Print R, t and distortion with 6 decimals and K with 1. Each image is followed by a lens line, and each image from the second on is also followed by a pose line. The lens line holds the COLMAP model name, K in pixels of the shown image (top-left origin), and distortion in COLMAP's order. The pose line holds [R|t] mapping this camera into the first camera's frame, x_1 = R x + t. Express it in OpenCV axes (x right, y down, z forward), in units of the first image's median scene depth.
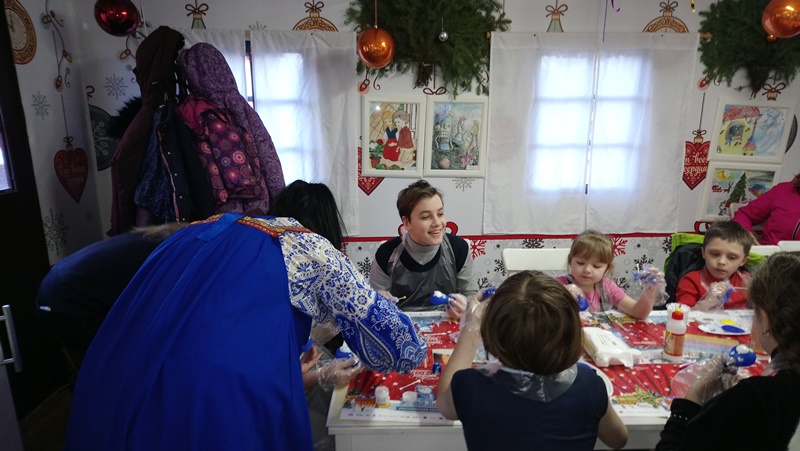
lens RADIAL K [[470.9, 0, 401.2], [0, 470.9, 221.2], [0, 0, 1]] dist [0.127210, -0.133606]
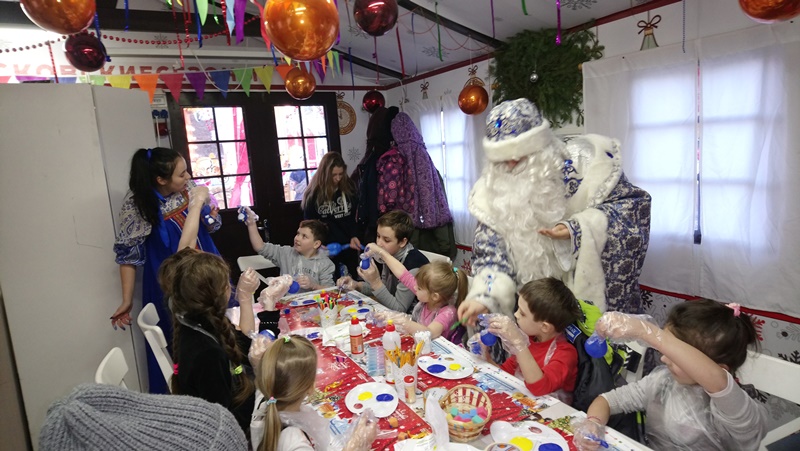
lens RADIAL K [[486.2, 0, 399.5], [0, 486.2, 222.7], [0, 0, 1]] dist [0.000334, 0.000095]
pose [[0.459114, 0.103765, -0.882297, 0.902682], [-0.114551, 0.991779, 0.057033, -0.085482], [0.880961, 0.074884, 0.467226, 0.232691]]
